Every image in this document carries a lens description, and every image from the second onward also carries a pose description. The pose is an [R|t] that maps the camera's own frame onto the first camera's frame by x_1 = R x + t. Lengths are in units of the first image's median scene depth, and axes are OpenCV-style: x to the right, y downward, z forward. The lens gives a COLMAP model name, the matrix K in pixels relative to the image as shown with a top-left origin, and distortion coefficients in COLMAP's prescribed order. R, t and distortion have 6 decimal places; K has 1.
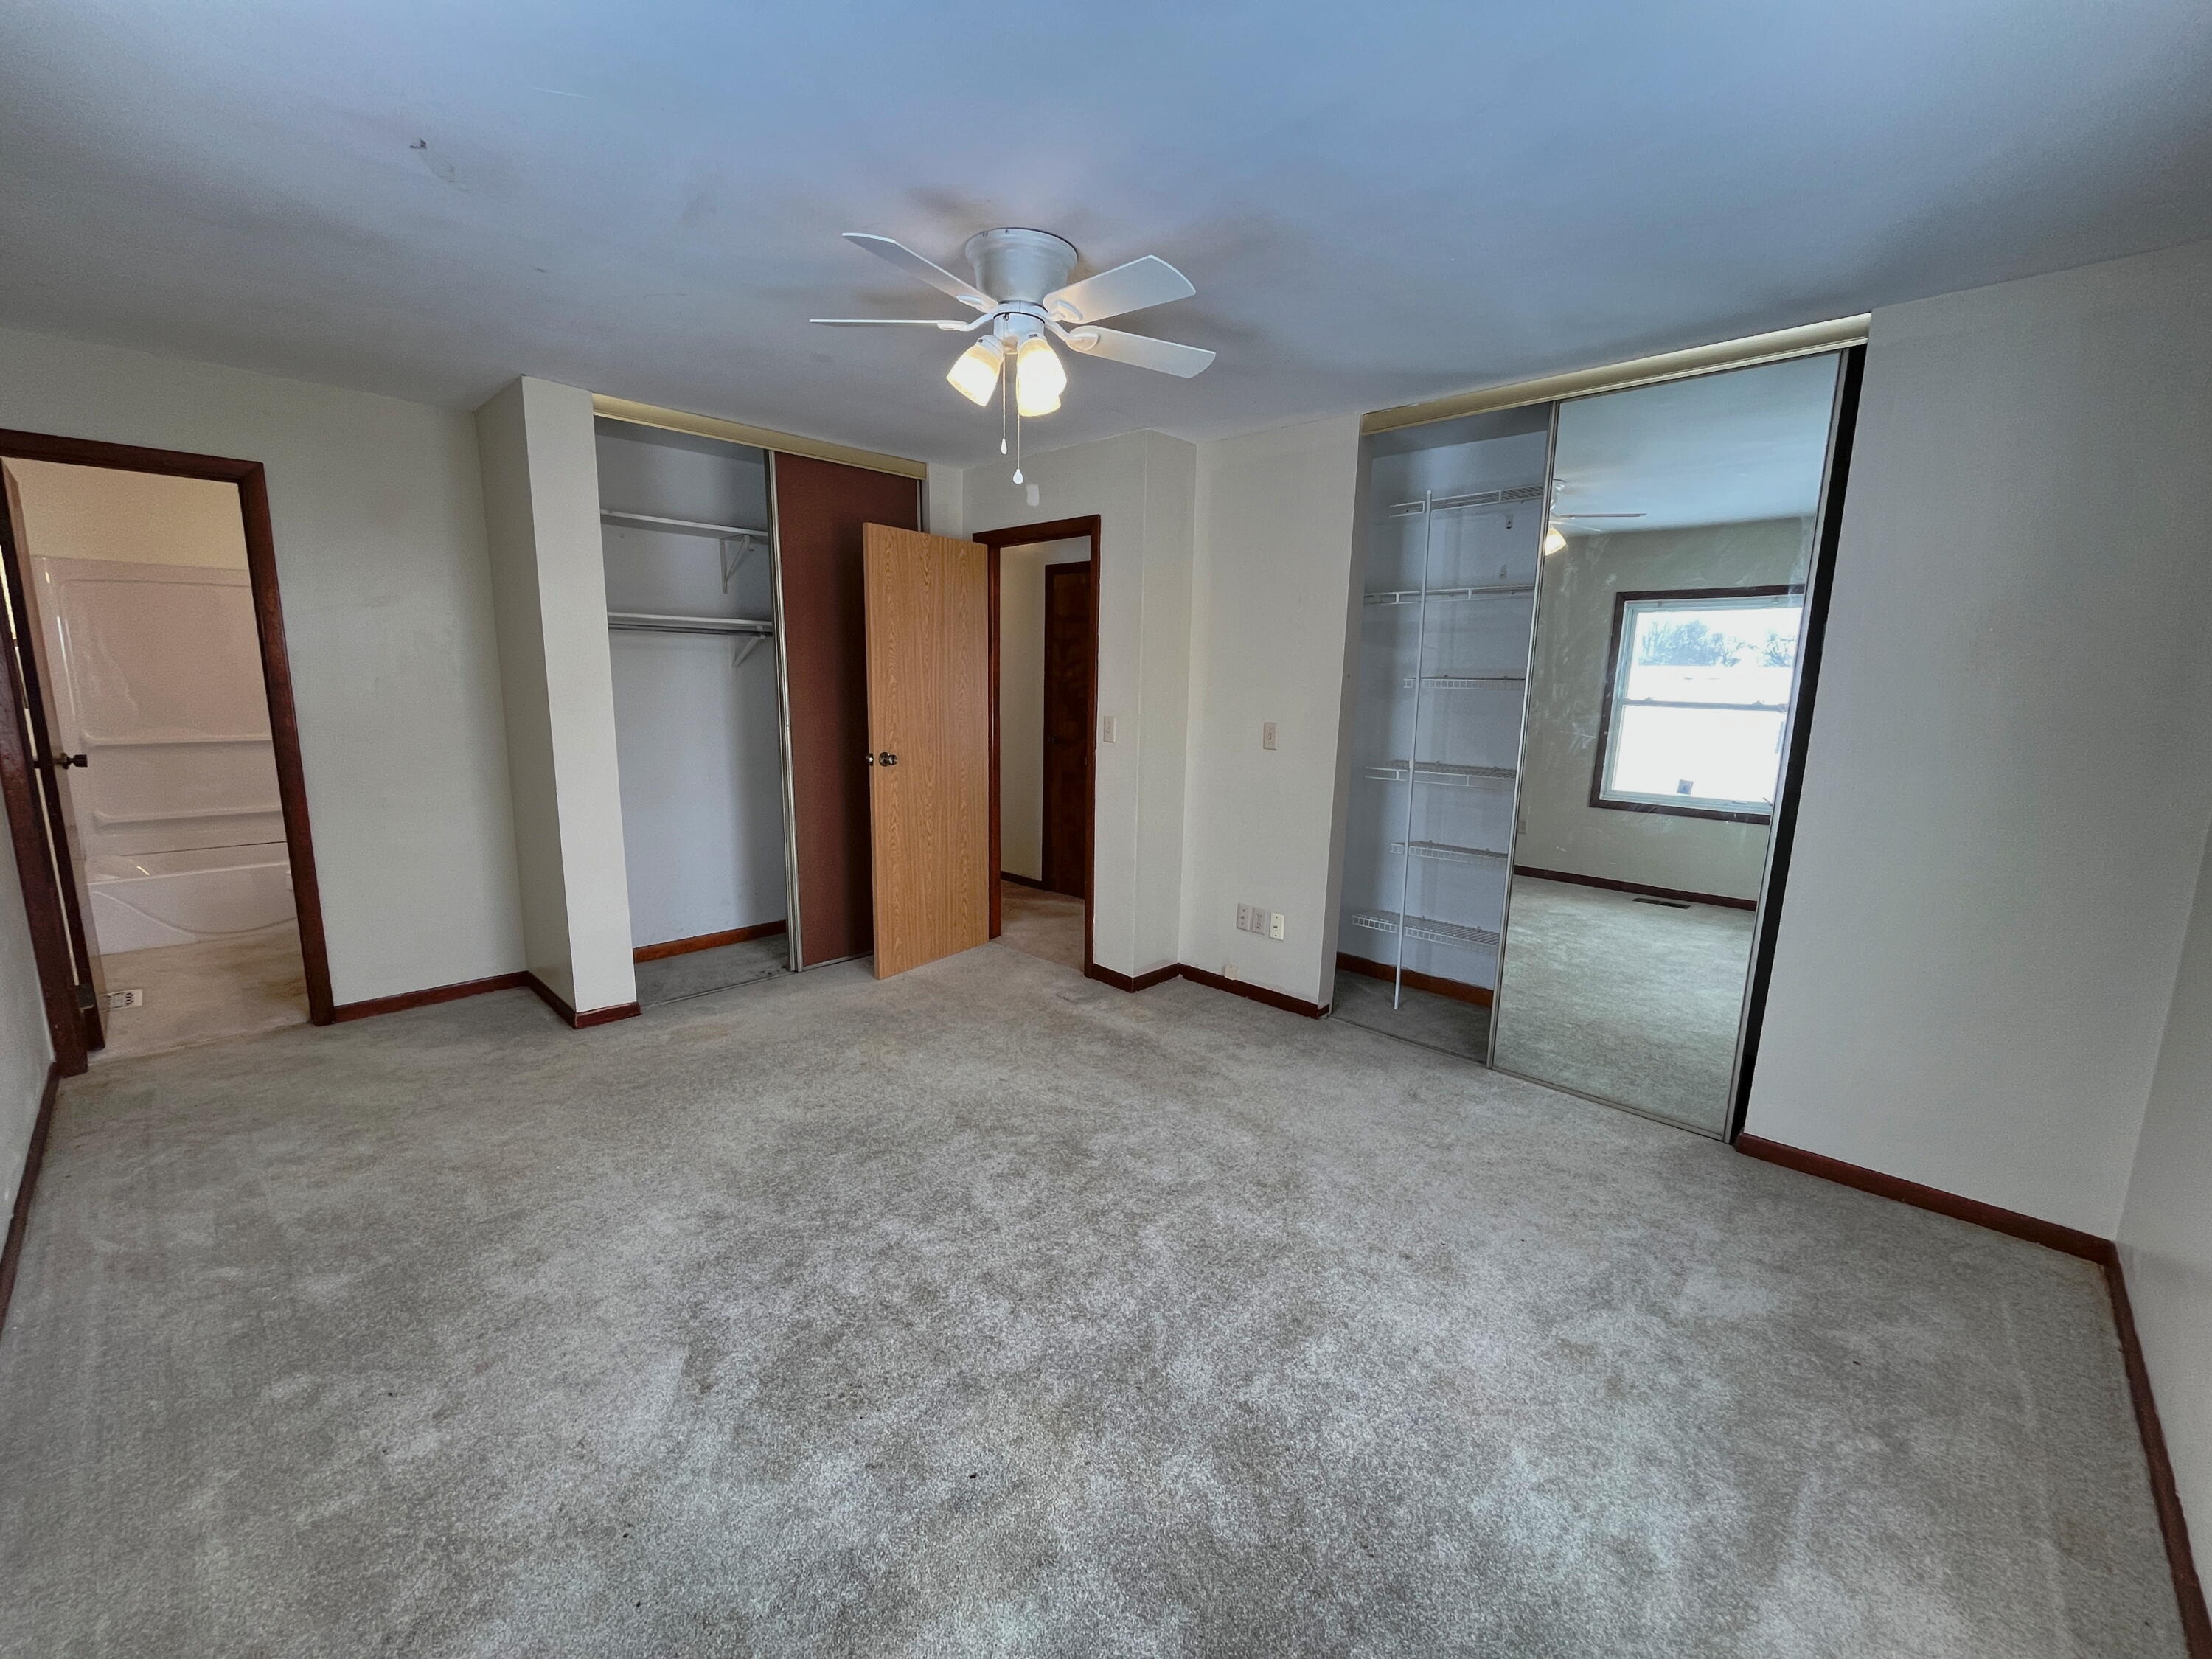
lens RADIAL K [[898.9, 0, 1101.7], [0, 898.9, 834.6], [0, 0, 1]] dist [-0.003659, -0.000370]
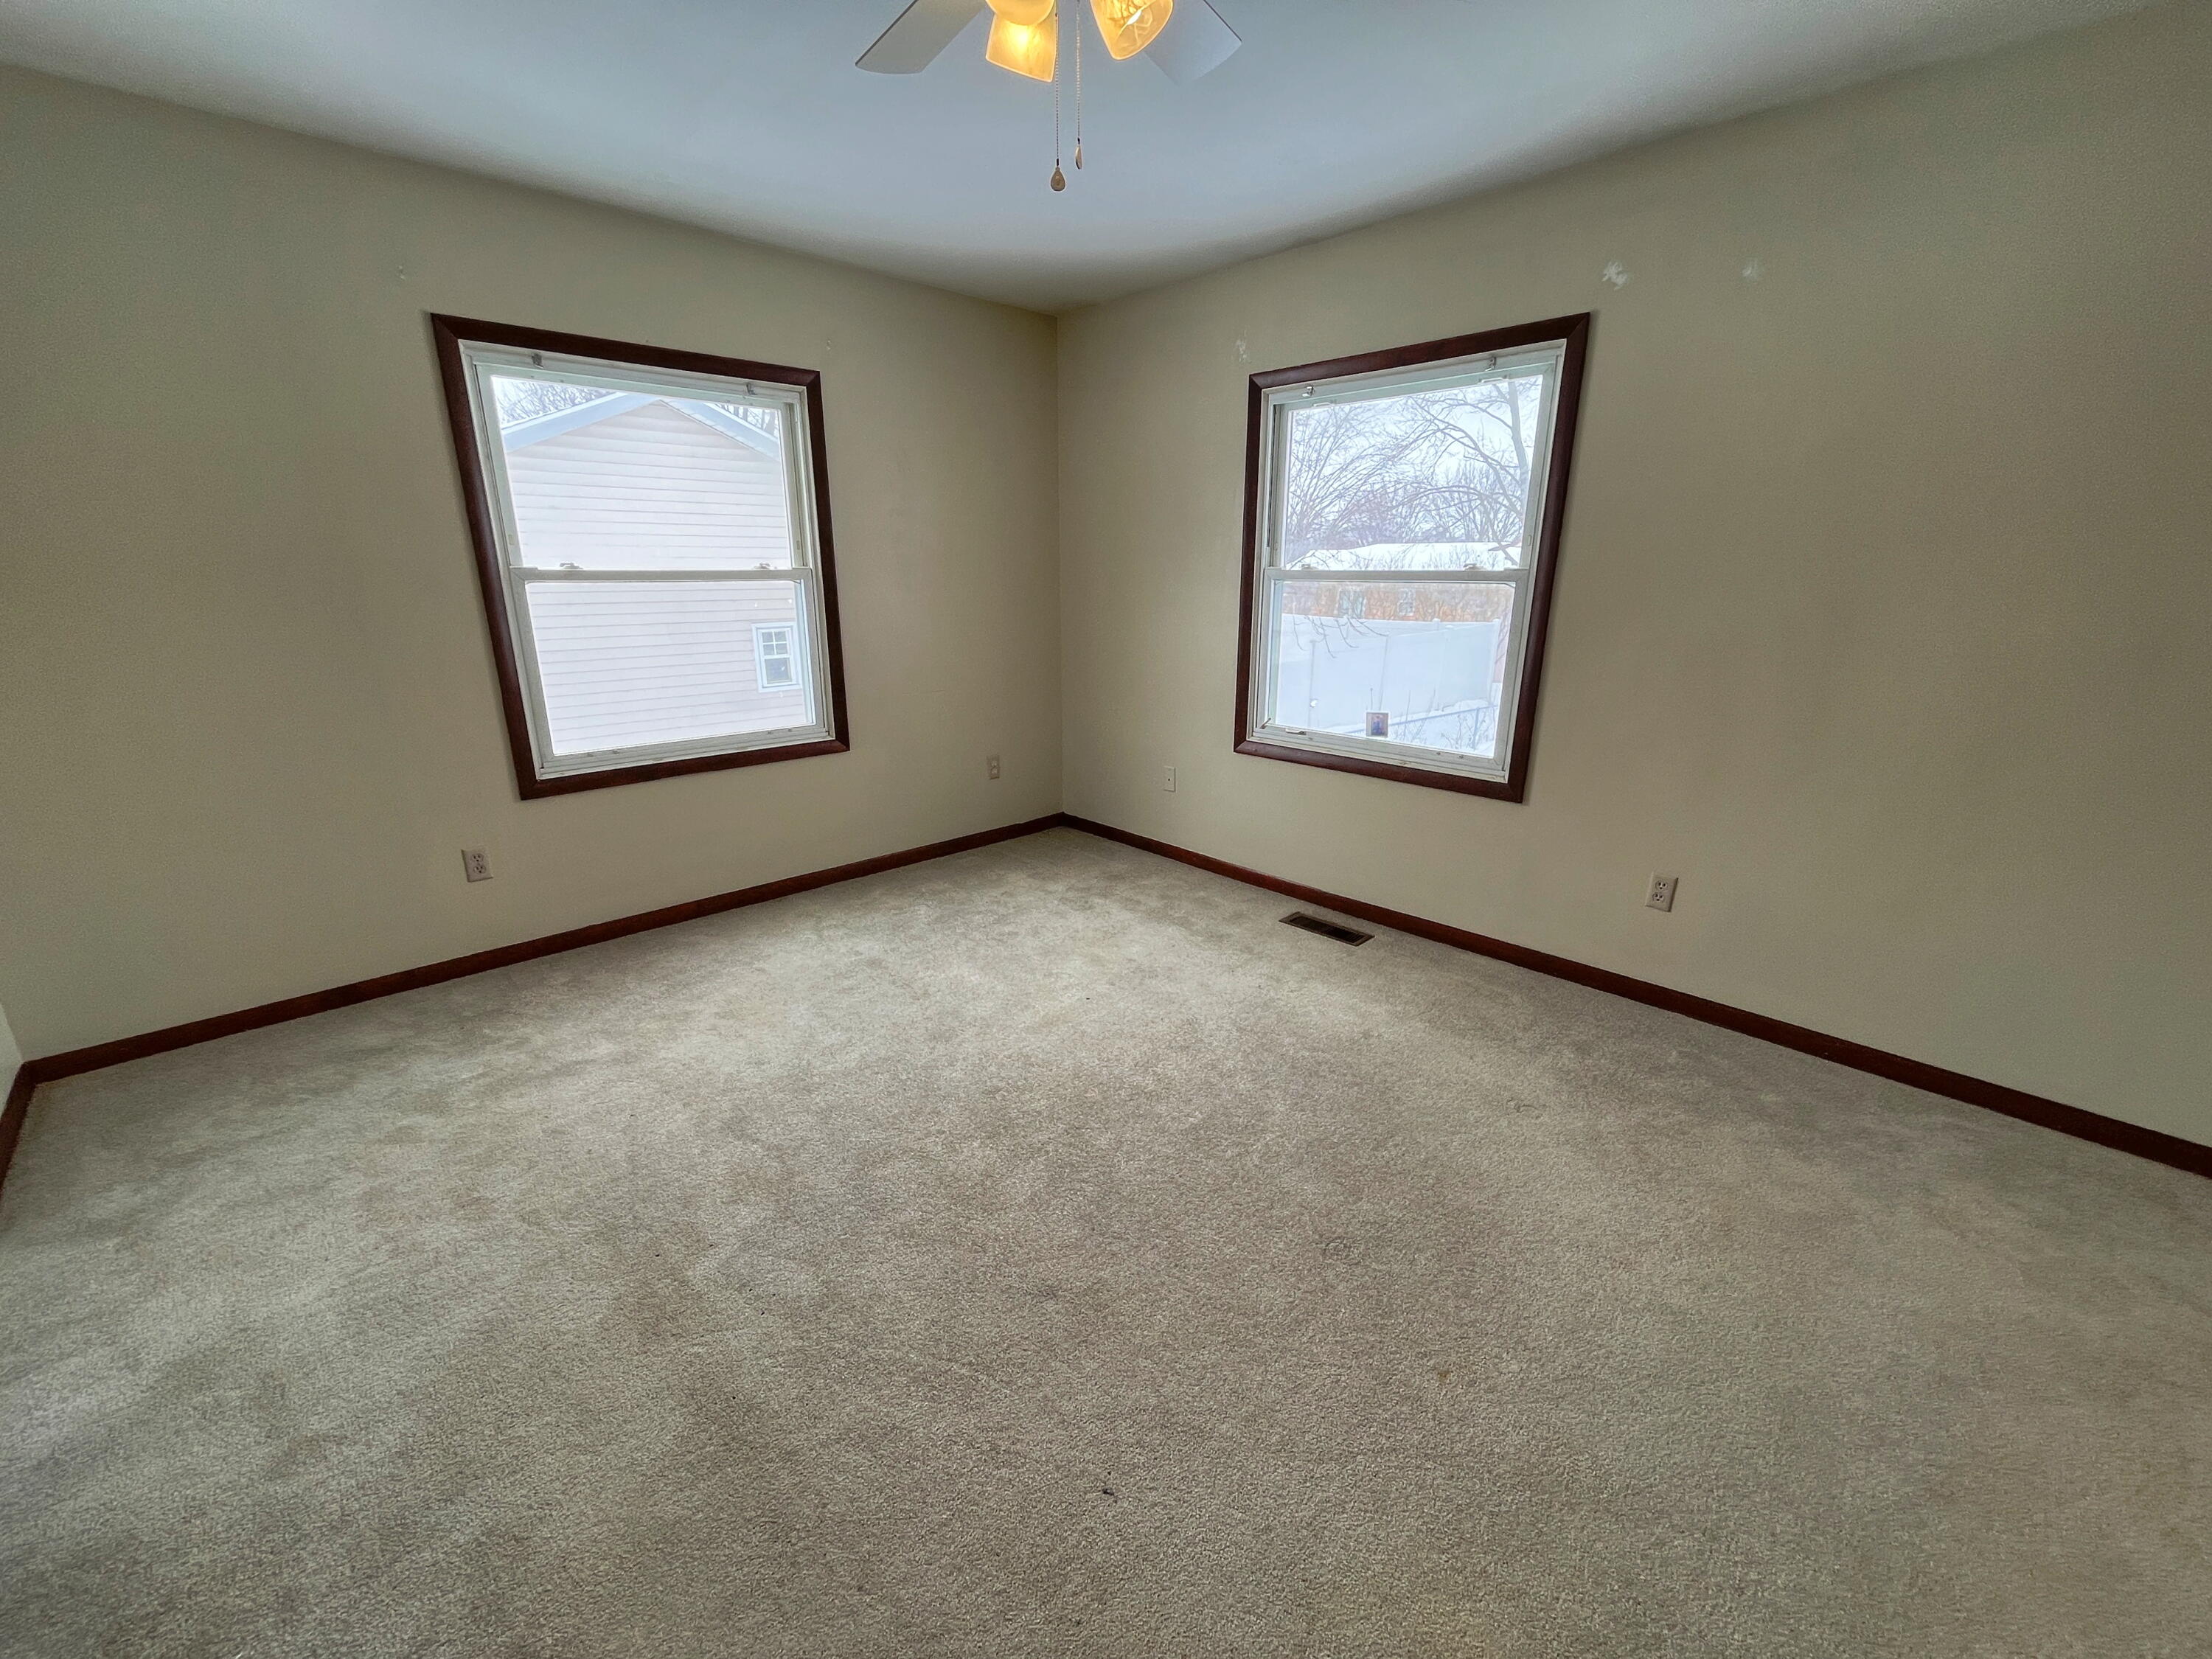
lens RADIAL K [[898.9, 0, 1101.7], [0, 898.9, 834.6], [0, 0, 1]] dist [-0.003659, -0.000370]
pose [[-0.998706, -0.034269, 0.037566, -0.116463], [-0.013955, 0.895136, 0.445575, -0.189376], [-0.048896, 0.444474, -0.894456, 1.212873]]
